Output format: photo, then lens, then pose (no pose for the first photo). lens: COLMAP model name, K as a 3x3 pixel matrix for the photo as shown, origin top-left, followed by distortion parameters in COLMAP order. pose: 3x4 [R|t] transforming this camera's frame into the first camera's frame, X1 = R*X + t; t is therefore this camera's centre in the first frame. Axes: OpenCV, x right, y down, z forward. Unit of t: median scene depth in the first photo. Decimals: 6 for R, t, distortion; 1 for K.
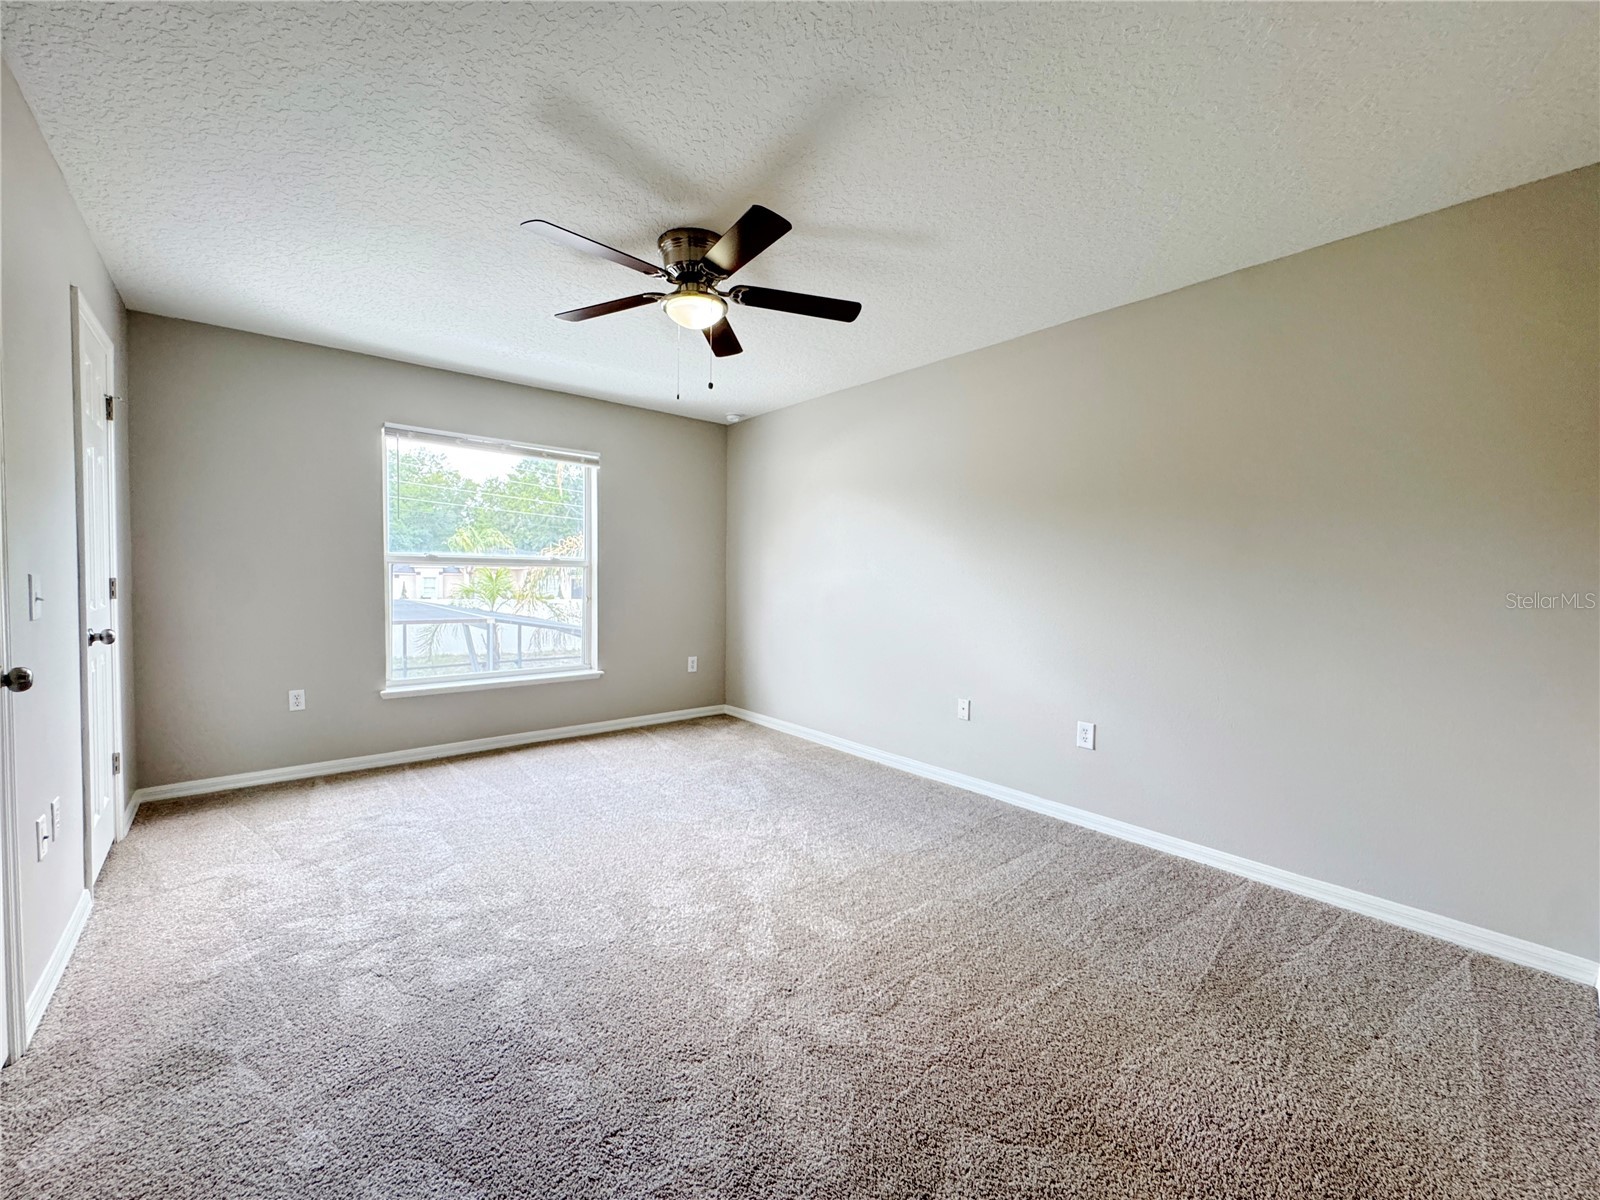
lens RADIAL K [[637.5, 0, 809.2], [0, 637.5, 606.4], [0, 0, 1]] dist [-0.010324, 0.001626]
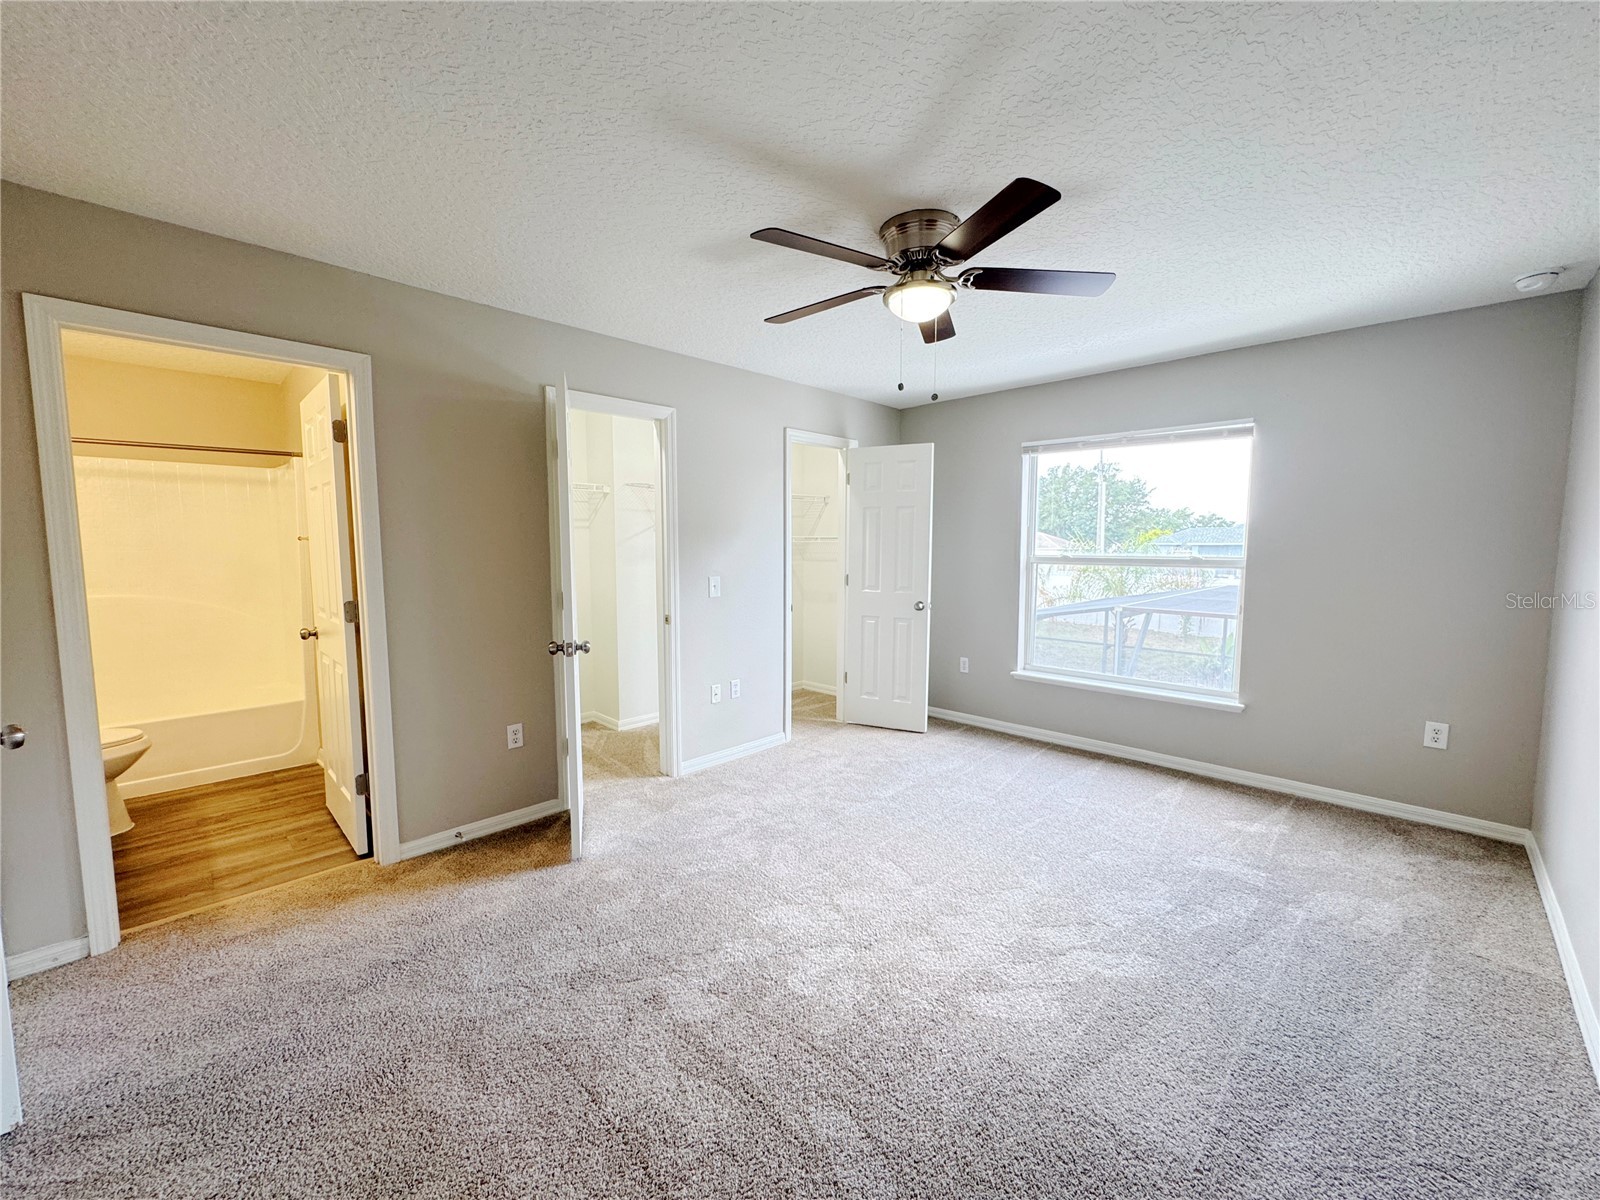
lens RADIAL K [[637.5, 0, 813.3], [0, 637.5, 597.4], [0, 0, 1]] dist [-0.010324, 0.001626]
pose [[0.093152, 0.057386, -0.993997, 0.475763], [-0.057799, 0.996966, 0.052141, -0.047015], [0.993973, 0.052595, 0.096186, 0.518755]]
